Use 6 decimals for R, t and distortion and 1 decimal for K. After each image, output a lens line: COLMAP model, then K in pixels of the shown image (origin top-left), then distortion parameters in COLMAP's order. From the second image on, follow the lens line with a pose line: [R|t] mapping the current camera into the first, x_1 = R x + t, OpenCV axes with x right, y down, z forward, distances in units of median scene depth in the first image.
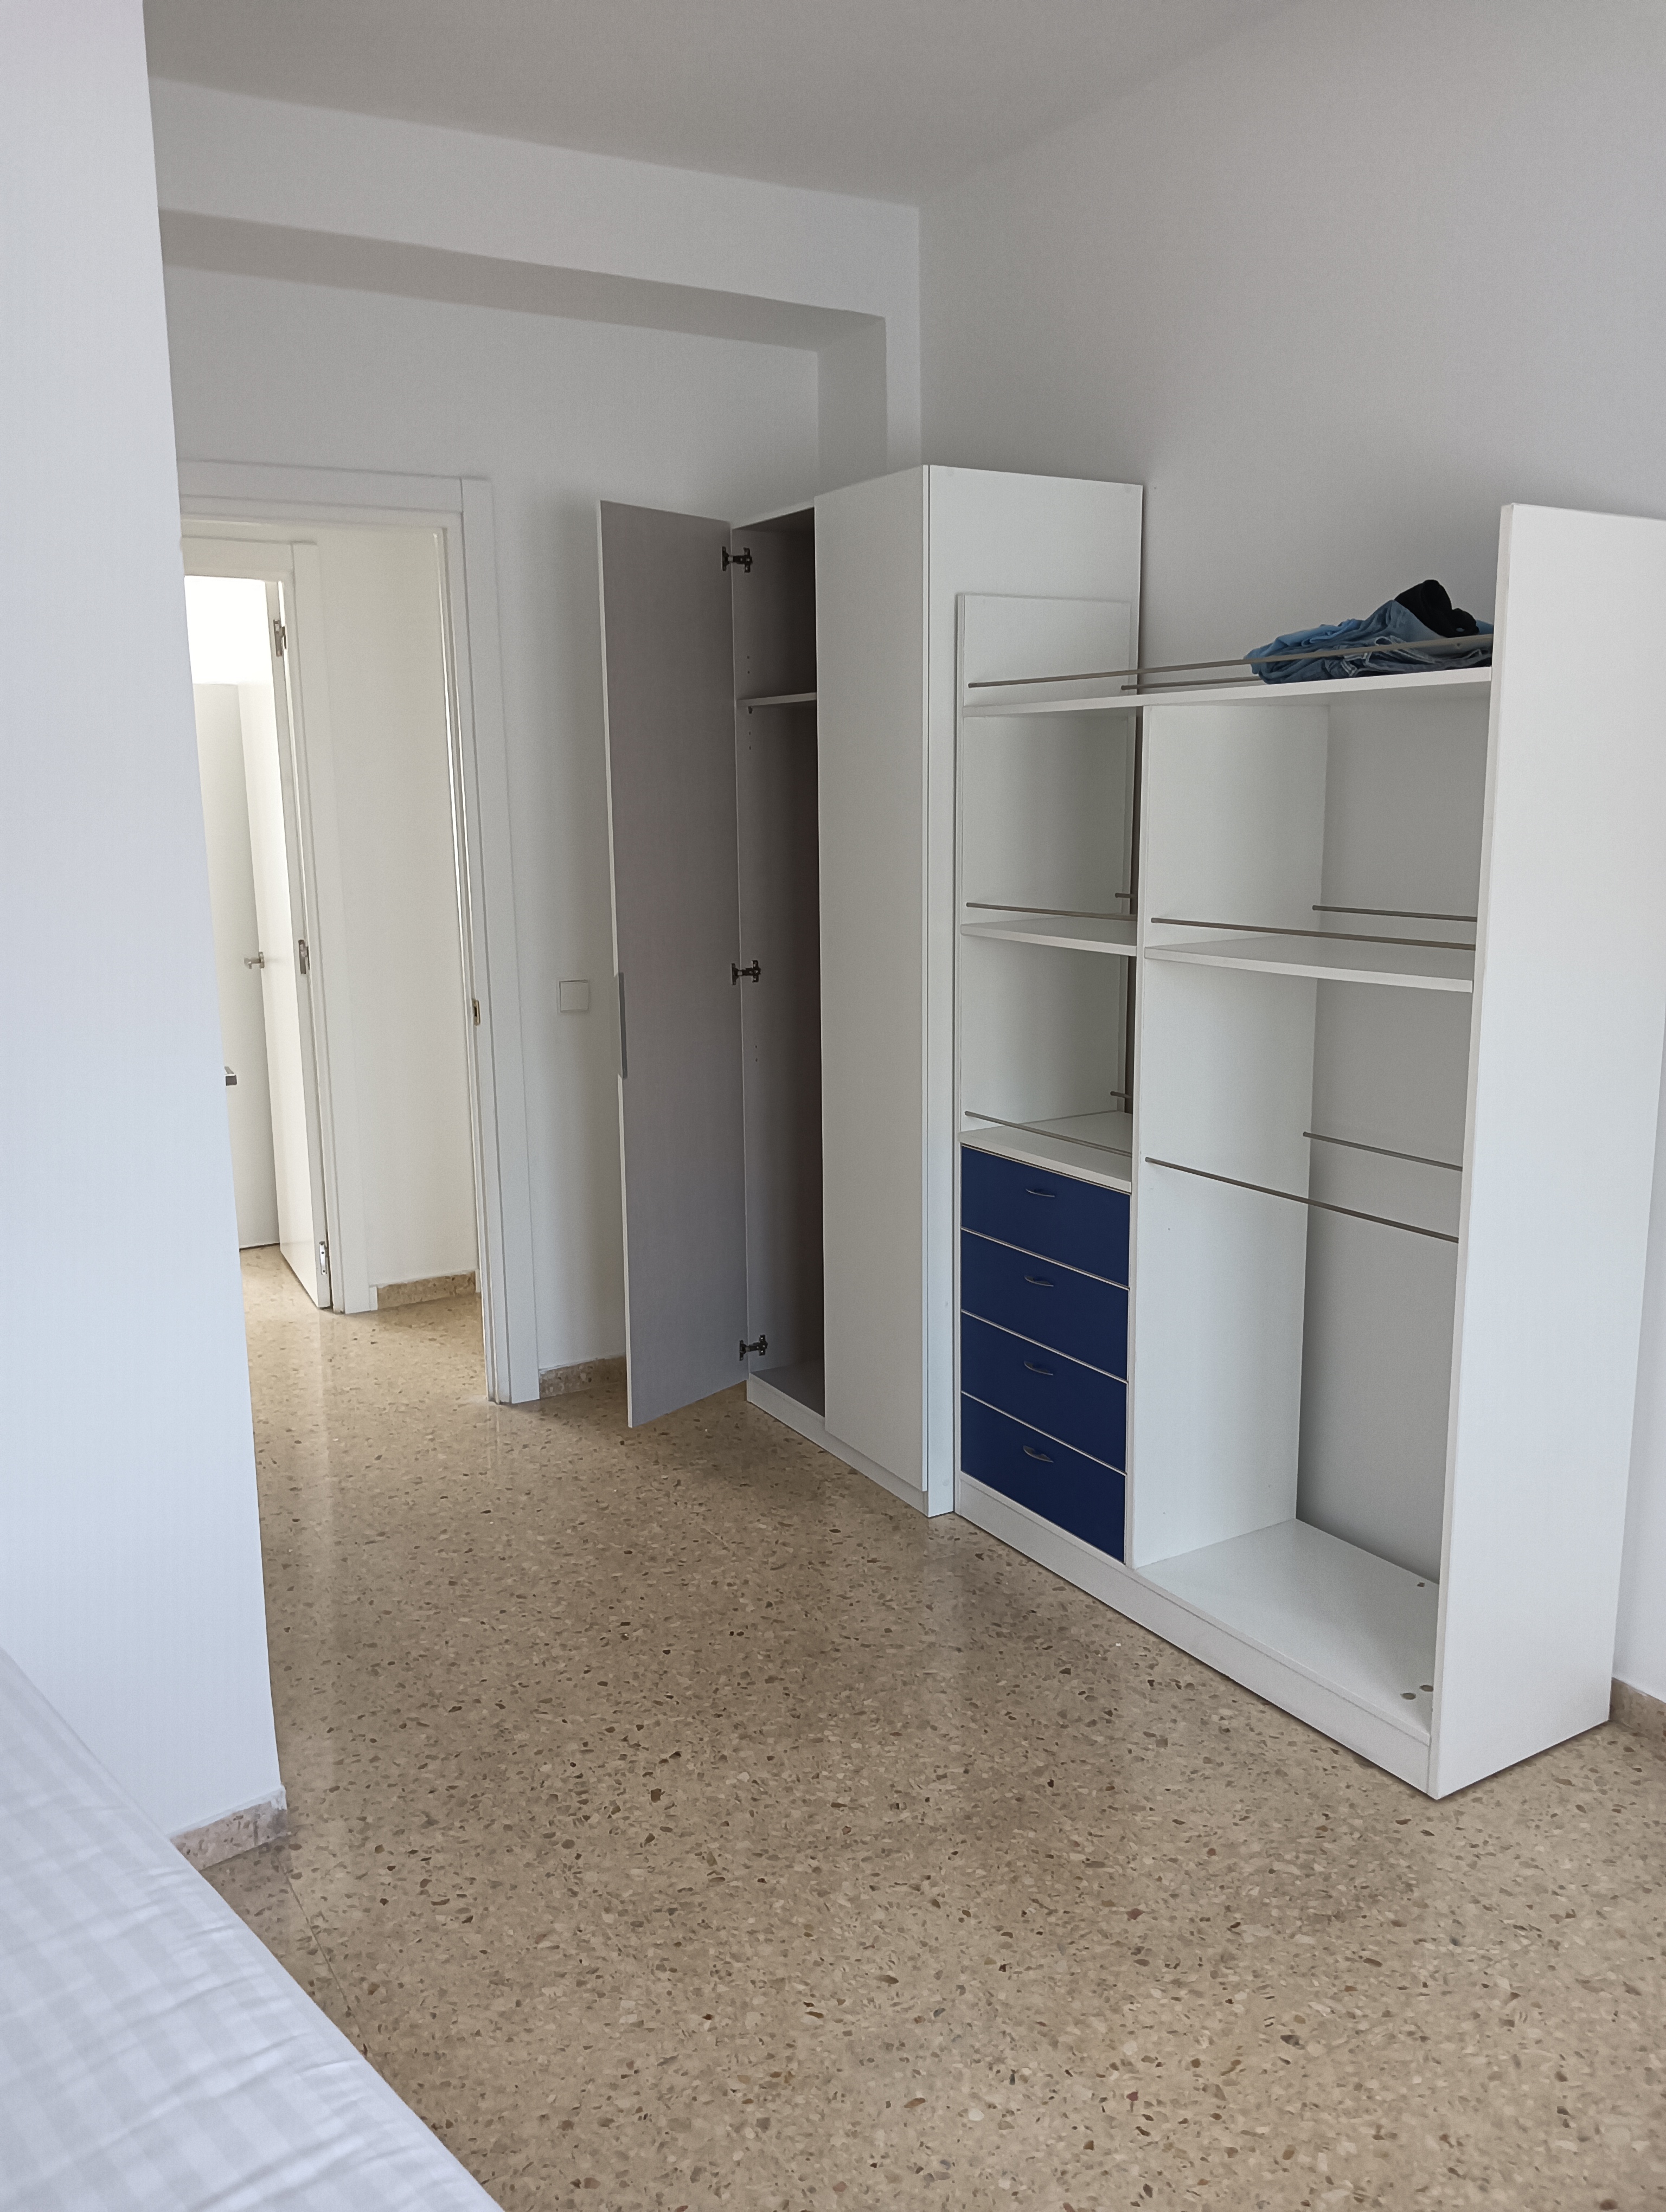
lens RADIAL K [[1737.2, 0, 831.6], [0, 1737.2, 1111.3], [0, 0, 1]] dist [-0.009936, -0.028710]
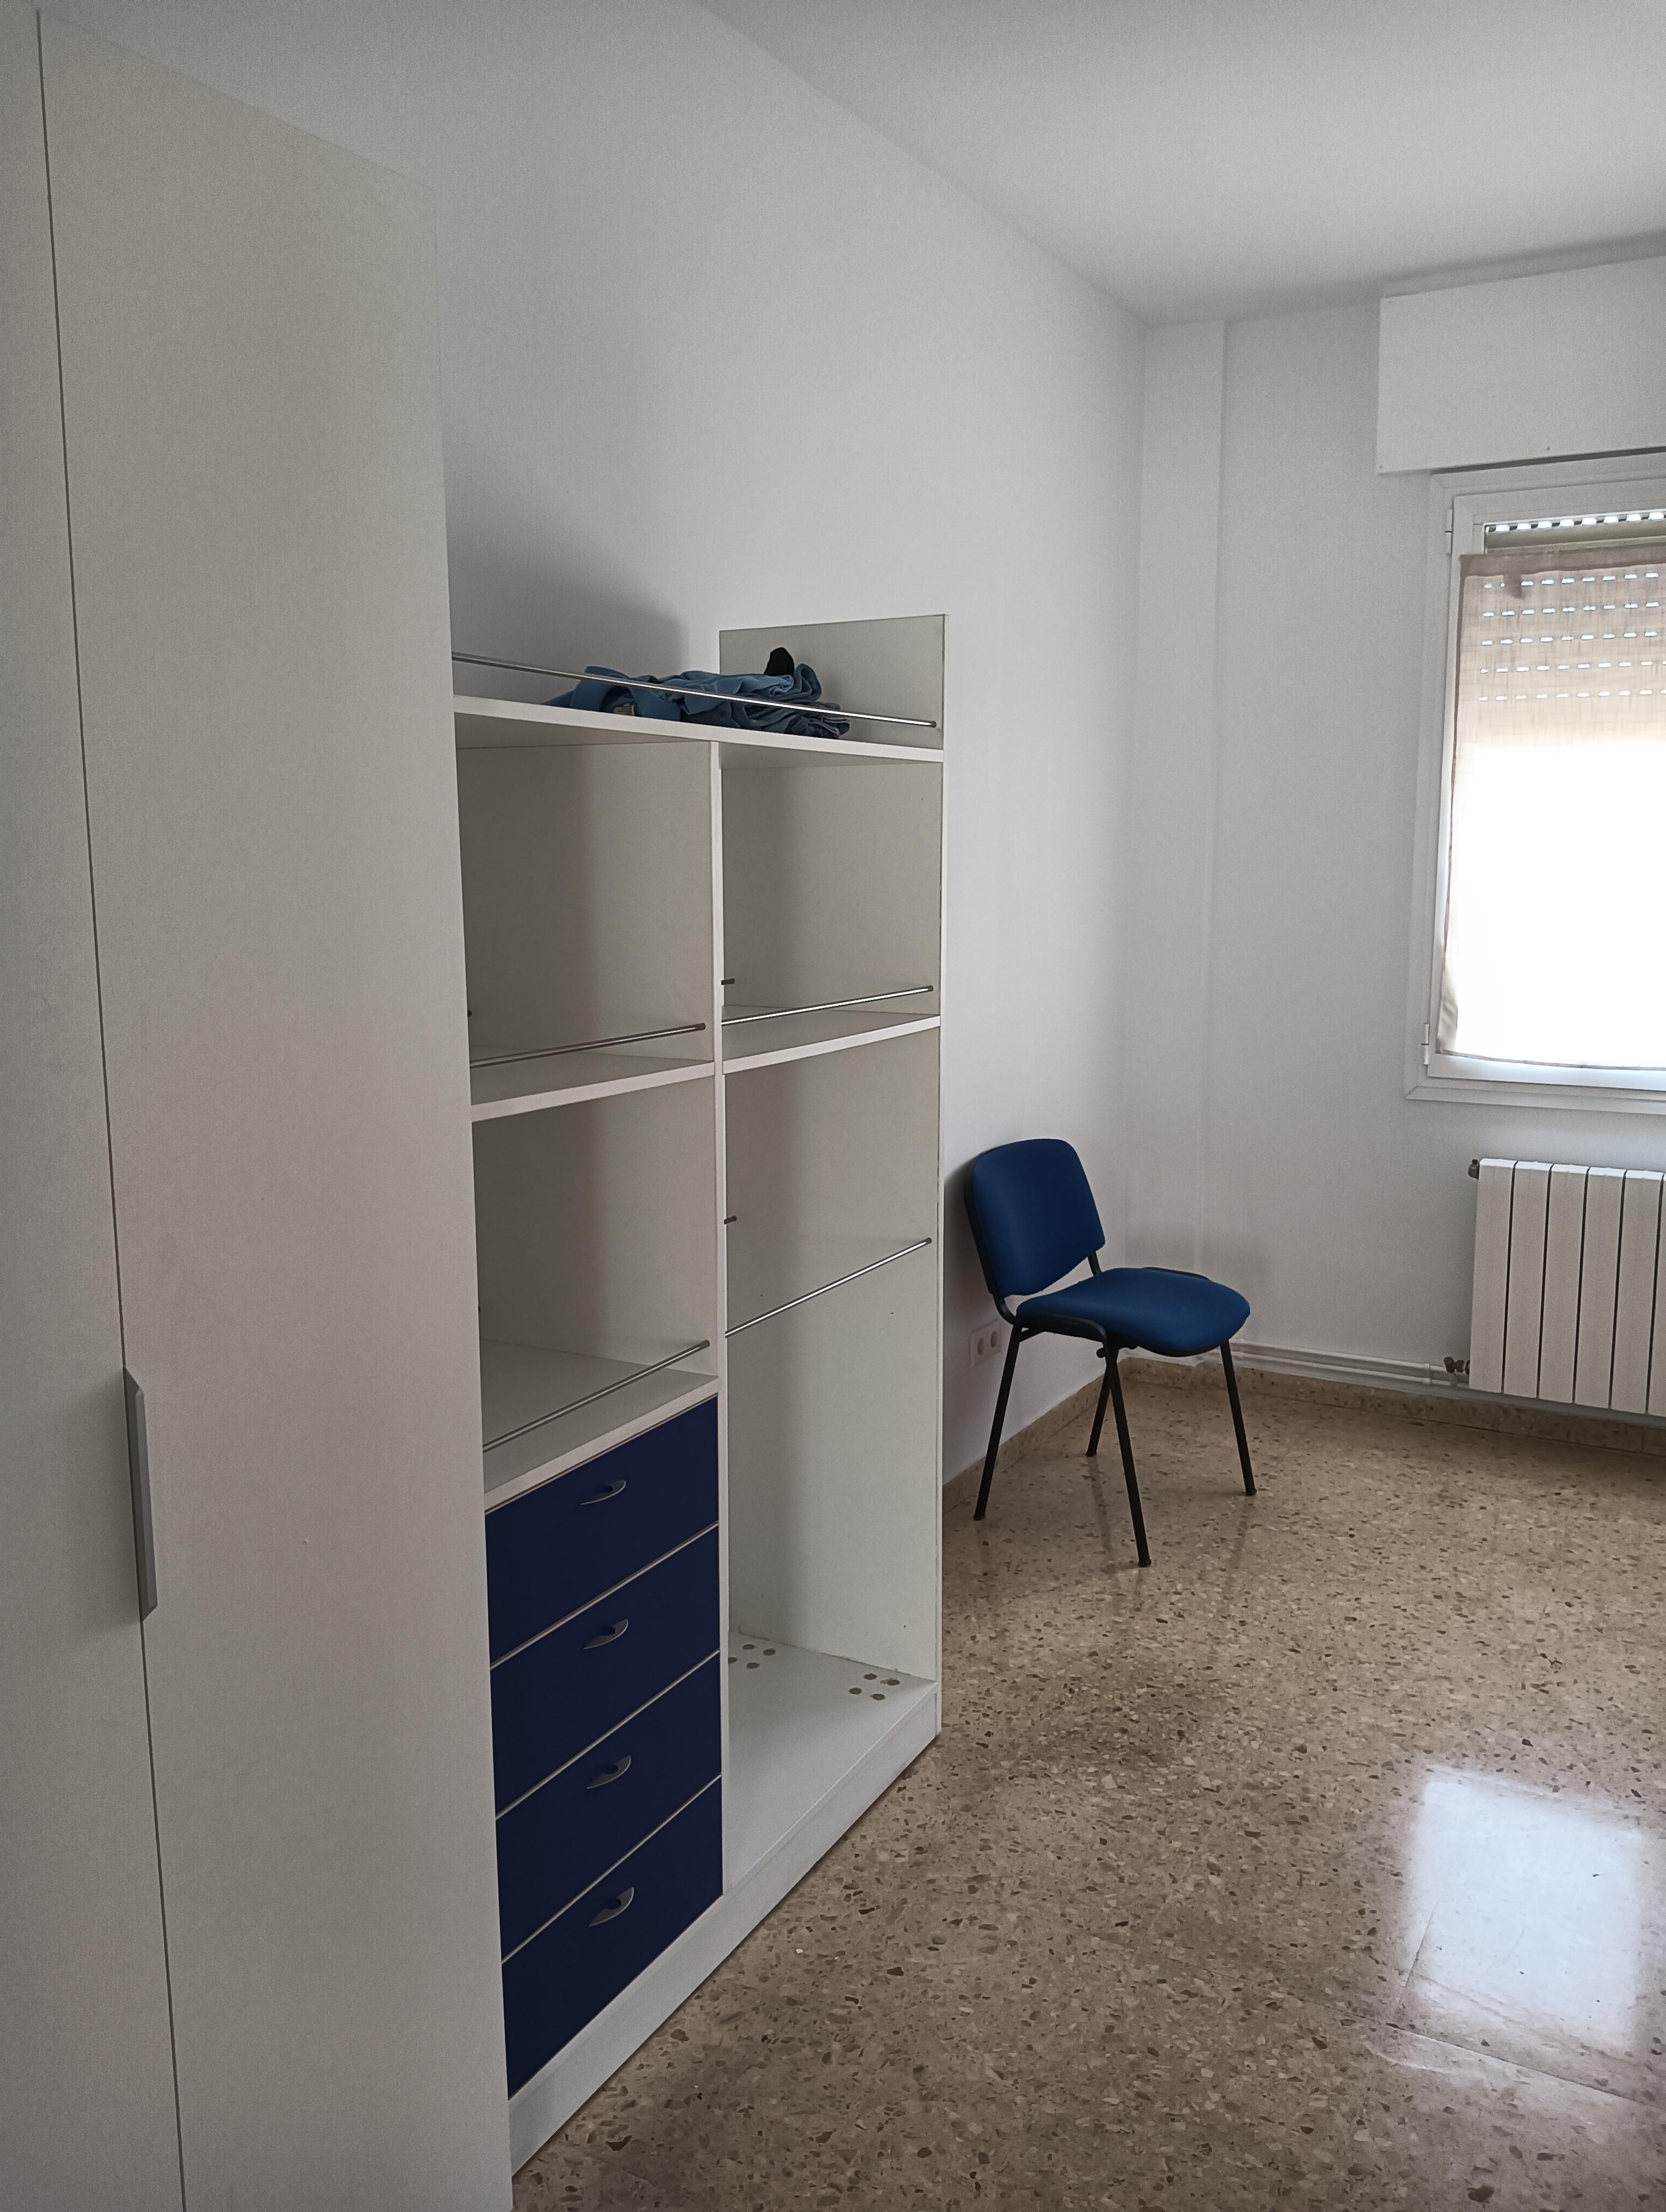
lens RADIAL K [[1737.2, 0, 832.5], [0, 1737.2, 1102.6], [0, 0, 1]] dist [-0.009936, -0.028710]
pose [[-0.487419, -0.107355, 0.866544, -0.517870], [0.190163, 0.955541, 0.225344, -0.246864], [-0.852210, 0.274621, -0.445333, 1.358953]]
